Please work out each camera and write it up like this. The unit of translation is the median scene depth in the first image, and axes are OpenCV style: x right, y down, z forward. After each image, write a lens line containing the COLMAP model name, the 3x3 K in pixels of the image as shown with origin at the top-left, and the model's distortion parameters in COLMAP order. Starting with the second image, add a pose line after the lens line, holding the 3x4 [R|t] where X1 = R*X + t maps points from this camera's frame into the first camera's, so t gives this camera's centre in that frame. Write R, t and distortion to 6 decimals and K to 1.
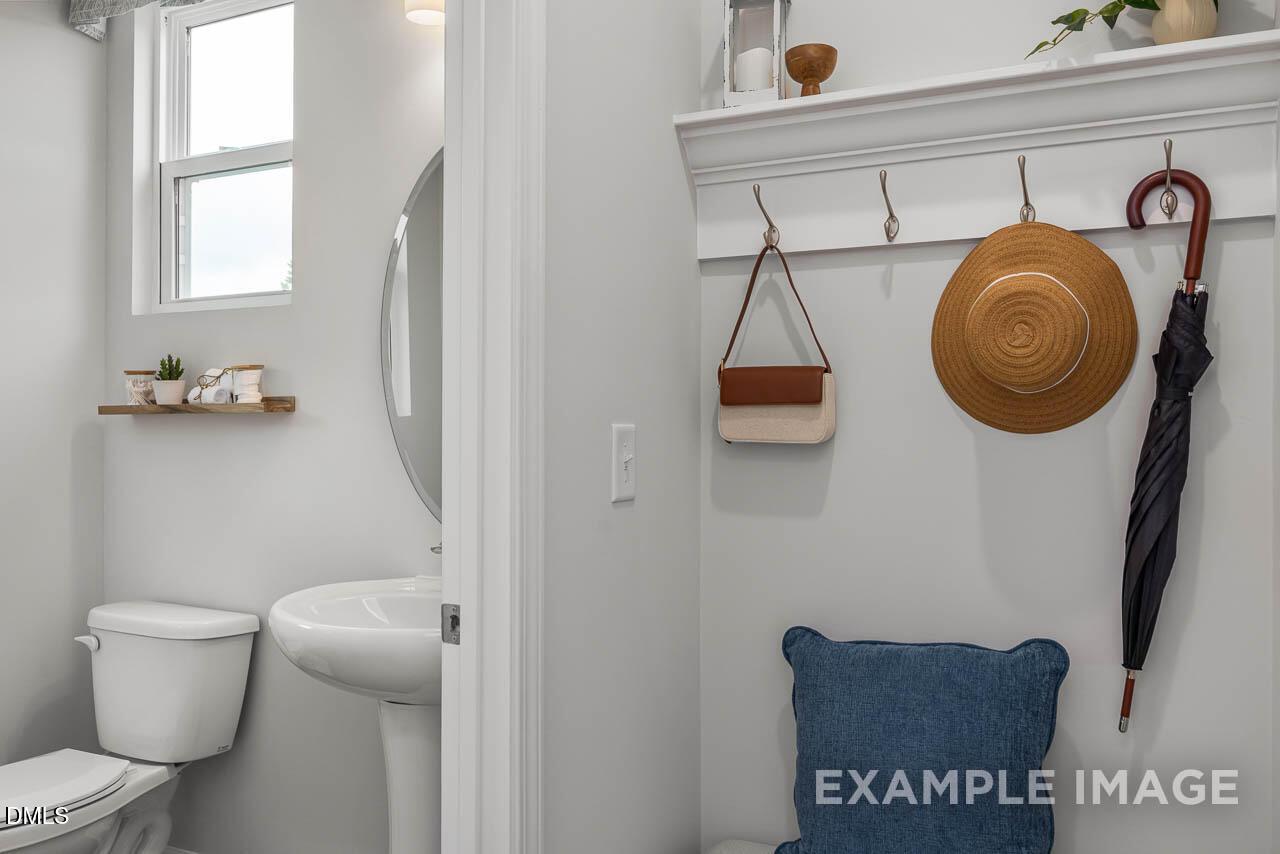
lens RADIAL K [[931.0, 0, 618.4], [0, 931.0, 424.7], [0, 0, 1]] dist [0.001984, 0.001911]
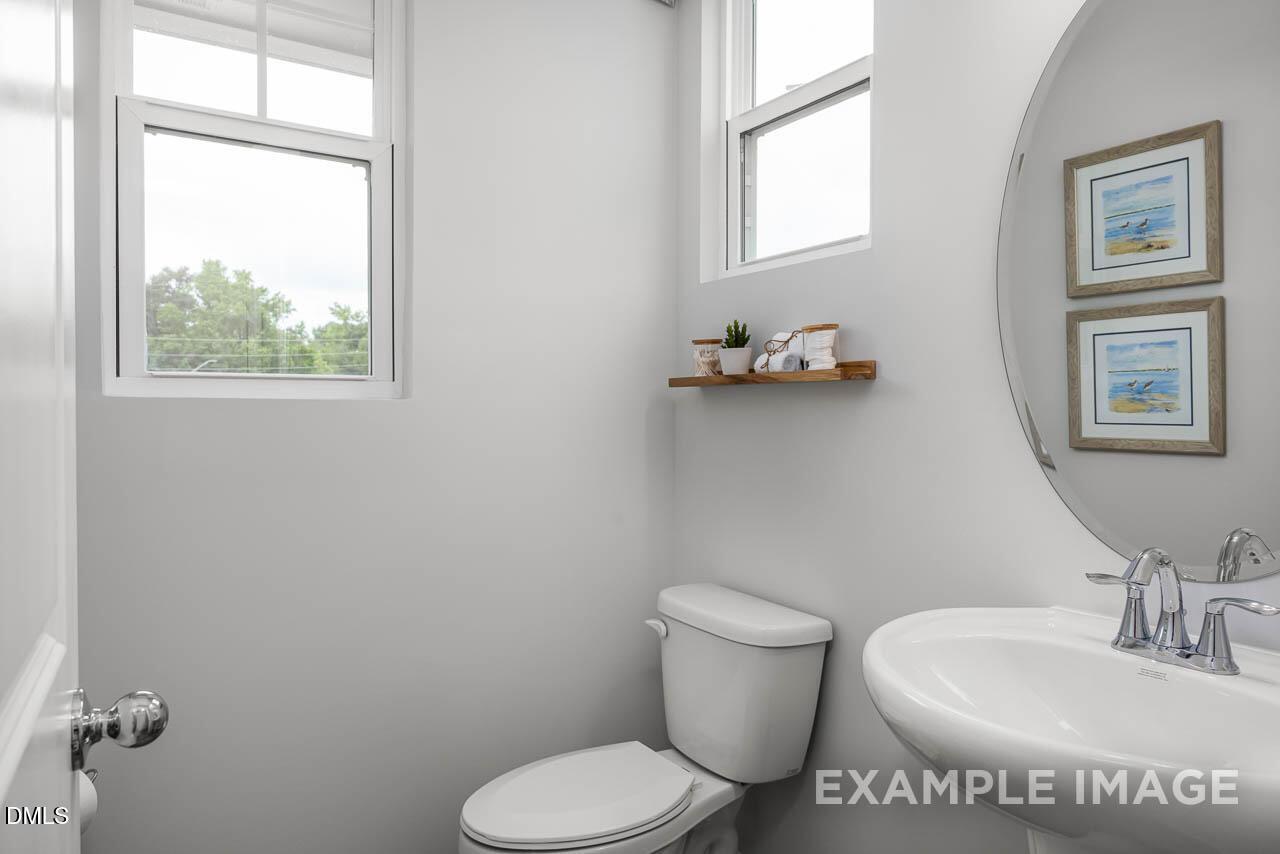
lens RADIAL K [[778.8, 0, 642.4], [0, 778.8, 408.8], [0, 0, 1]] dist [-0.004486, 0.000550]
pose [[0.842099, 0.000631, -0.539323, -0.151381], [0.001398, 0.999993, 0.003353, 0.008715], [0.539321, -0.003578, 0.842092, 0.316548]]
